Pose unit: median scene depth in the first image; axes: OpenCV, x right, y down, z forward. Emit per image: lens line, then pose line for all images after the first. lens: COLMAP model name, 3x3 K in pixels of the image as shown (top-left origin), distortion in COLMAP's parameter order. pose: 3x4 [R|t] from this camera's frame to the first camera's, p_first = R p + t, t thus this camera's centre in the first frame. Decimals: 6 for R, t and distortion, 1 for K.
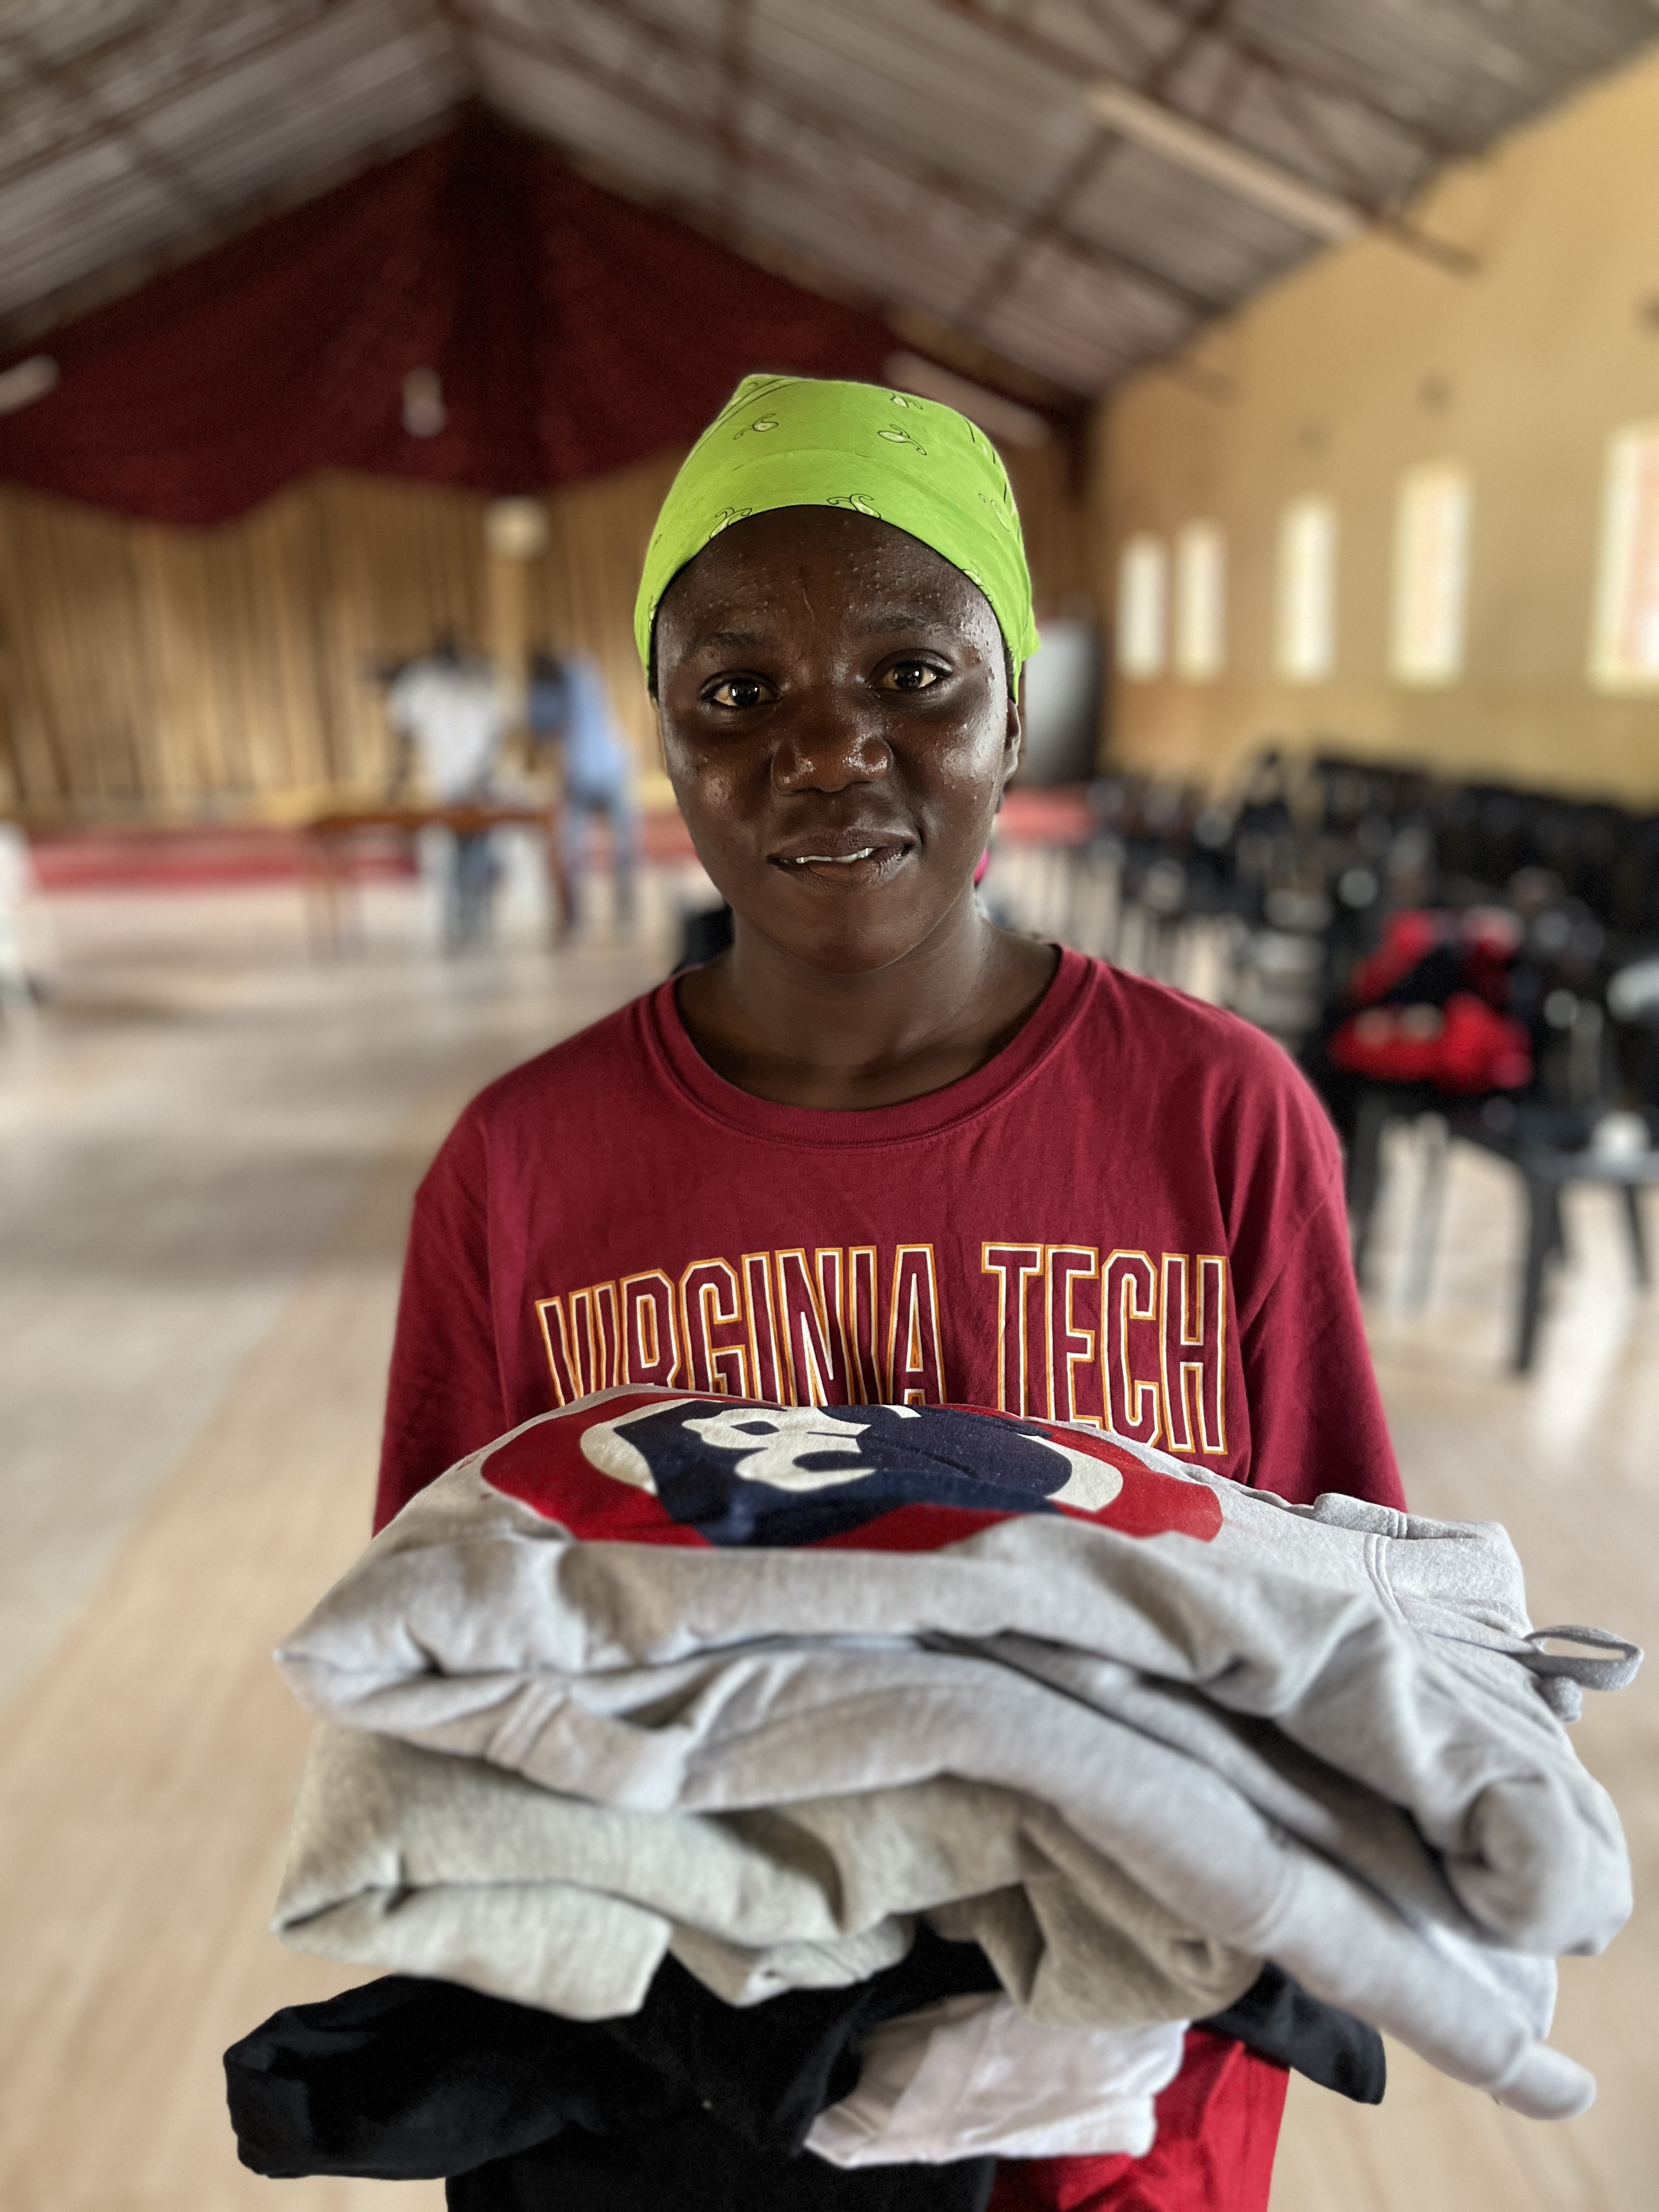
lens RADIAL K [[1671.6, 0, 829.5], [0, 1671.6, 1106.0], [0, 0, 1]] dist [0.052352, -0.107299]
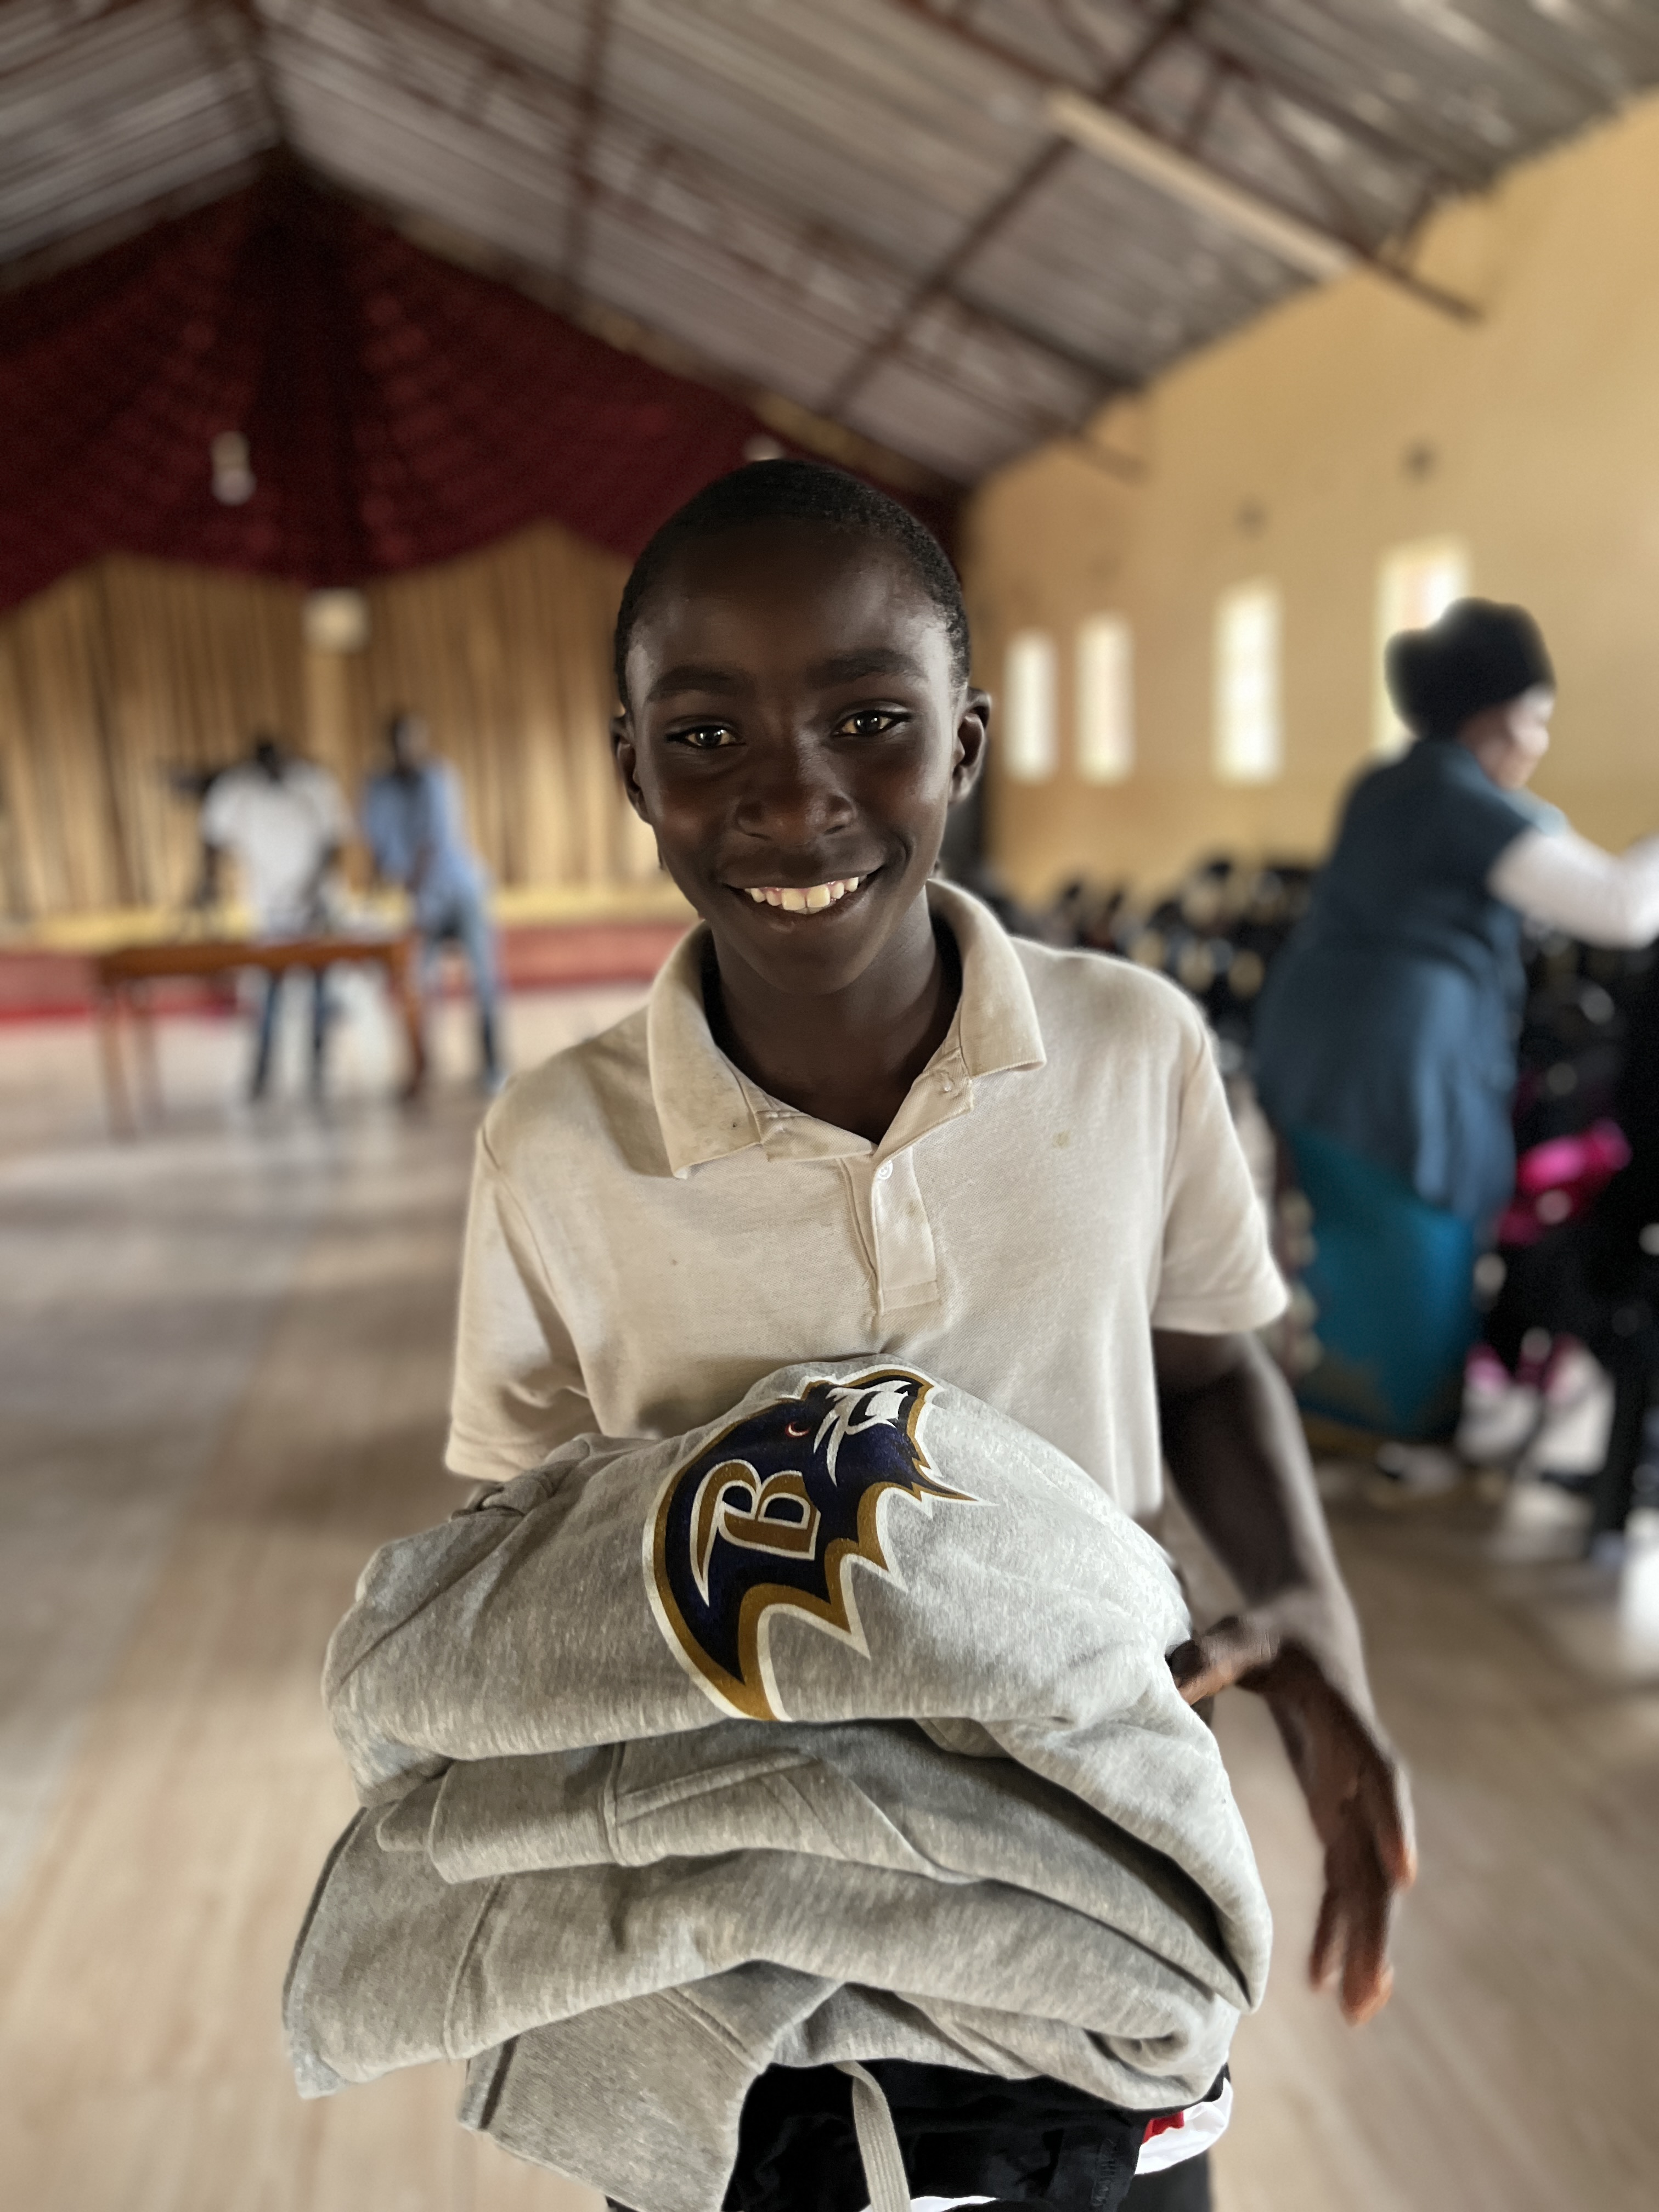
lens RADIAL K [[1567.9, 0, 829.5], [0, 1567.9, 1106.0], [0, 0, 1]] dist [-0.021170, -0.002945]
pose [[0.991317, -0.033055, 0.127272, -0.051404], [0.038616, 0.998393, -0.041479, -0.051282], [-0.125697, 0.046034, 0.991000, 0.197557]]
